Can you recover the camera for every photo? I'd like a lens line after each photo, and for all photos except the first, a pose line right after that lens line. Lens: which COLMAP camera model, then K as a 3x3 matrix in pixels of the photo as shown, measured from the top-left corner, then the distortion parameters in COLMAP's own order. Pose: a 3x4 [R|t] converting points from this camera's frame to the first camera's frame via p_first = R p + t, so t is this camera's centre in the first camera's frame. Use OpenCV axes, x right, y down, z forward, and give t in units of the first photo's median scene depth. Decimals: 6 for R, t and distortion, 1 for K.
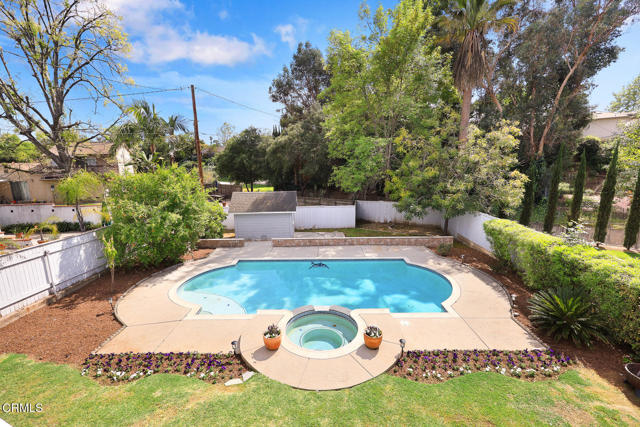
lens RADIAL K [[263.6, 0, 336.2], [0, 263.6, 224.7], [0, 0, 1]] dist [-0.001097, -0.000154]
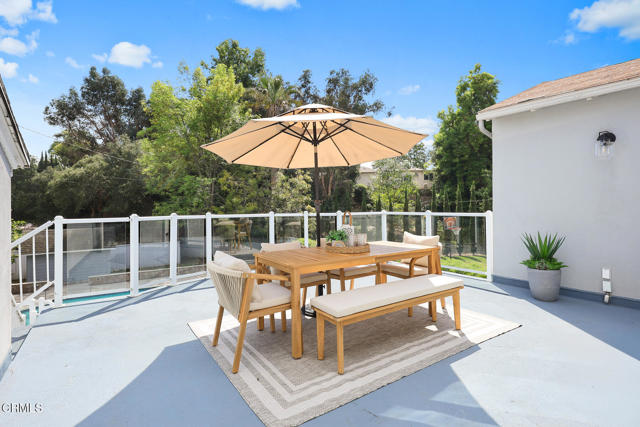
lens RADIAL K [[289.2, 0, 307.5], [0, 289.2, 203.6], [0, 0, 1]] dist [0.001899, 0.000130]
pose [[0.858962, 0.008854, 0.511964, -0.072282], [0.107993, 0.974228, -0.198036, 0.055689], [-0.500522, 0.225393, 0.835868, -0.177407]]
